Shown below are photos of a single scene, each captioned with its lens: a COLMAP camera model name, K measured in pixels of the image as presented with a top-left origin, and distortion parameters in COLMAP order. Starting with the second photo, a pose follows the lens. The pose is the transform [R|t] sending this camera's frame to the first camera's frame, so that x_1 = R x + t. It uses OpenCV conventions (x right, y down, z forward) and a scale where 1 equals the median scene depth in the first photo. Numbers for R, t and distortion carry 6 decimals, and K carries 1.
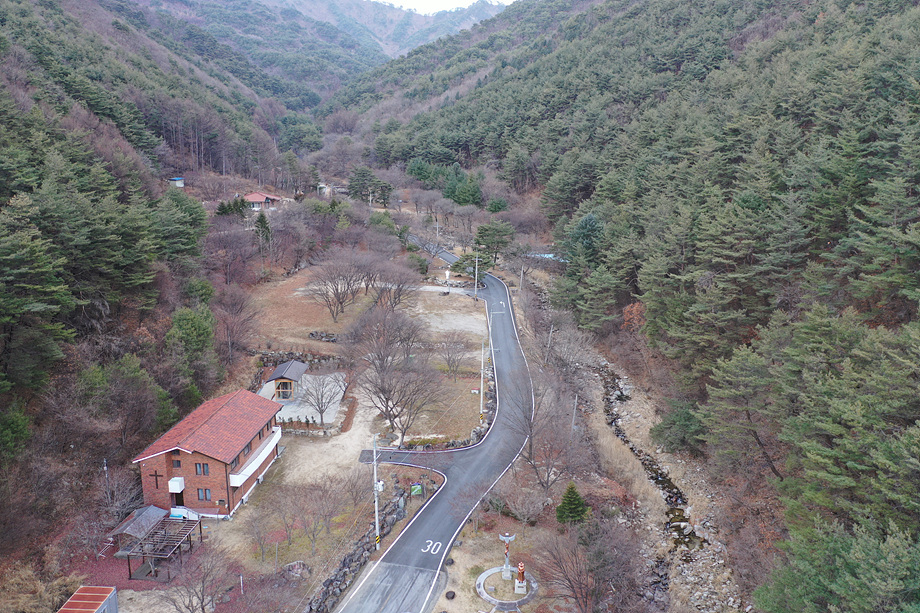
lens RADIAL K [[714.9, 0, 459.1], [0, 714.9, 304.5], [0, 0, 1]] dist [-0.010860, 0.007737]
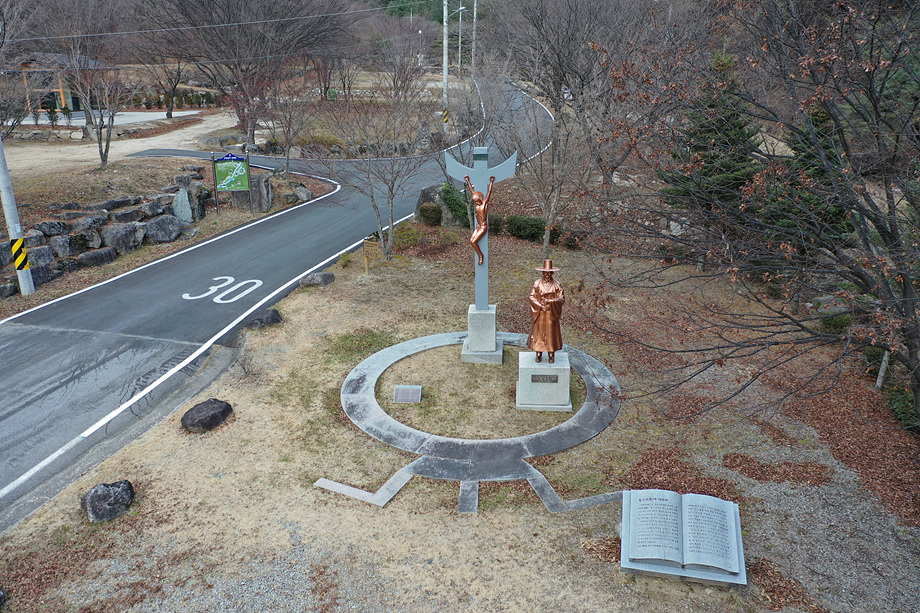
lens RADIAL K [[714.9, 0, 460.1], [0, 714.9, 305.4], [0, 0, 1]] dist [-0.010860, 0.007737]
pose [[0.999986, -0.002156, -0.004810, 0.060642], [0.002547, 0.996562, 0.082807, 0.345698], [0.004615, -0.082818, 0.996554, 0.768242]]
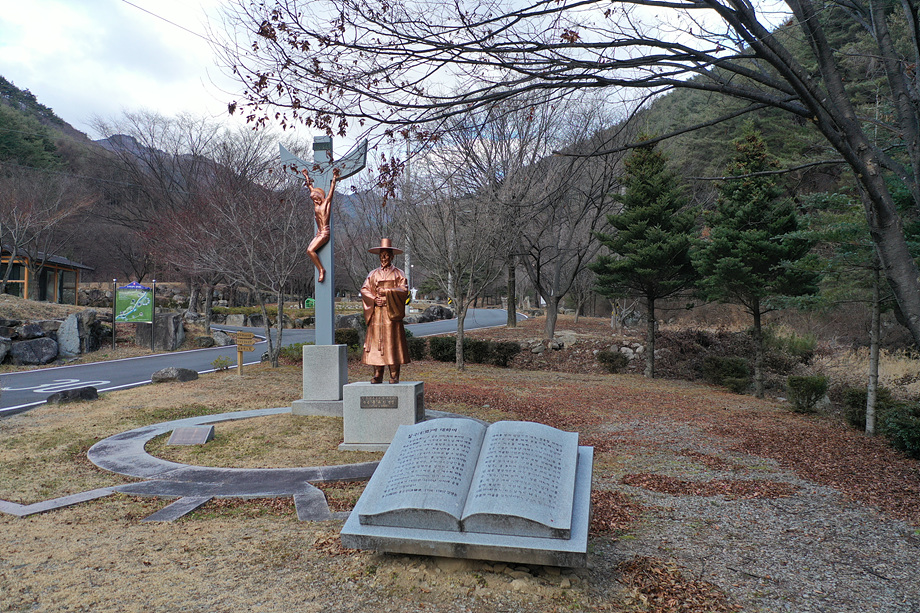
lens RADIAL K [[714.9, 0, 460.7], [0, 714.9, 307.4], [0, 0, 1]] dist [-0.010860, 0.007737]
pose [[0.999886, -0.002192, -0.014951, 0.101853], [-0.001848, 0.964263, -0.264939, 0.402584], [0.014998, 0.264936, 0.964149, 0.828177]]
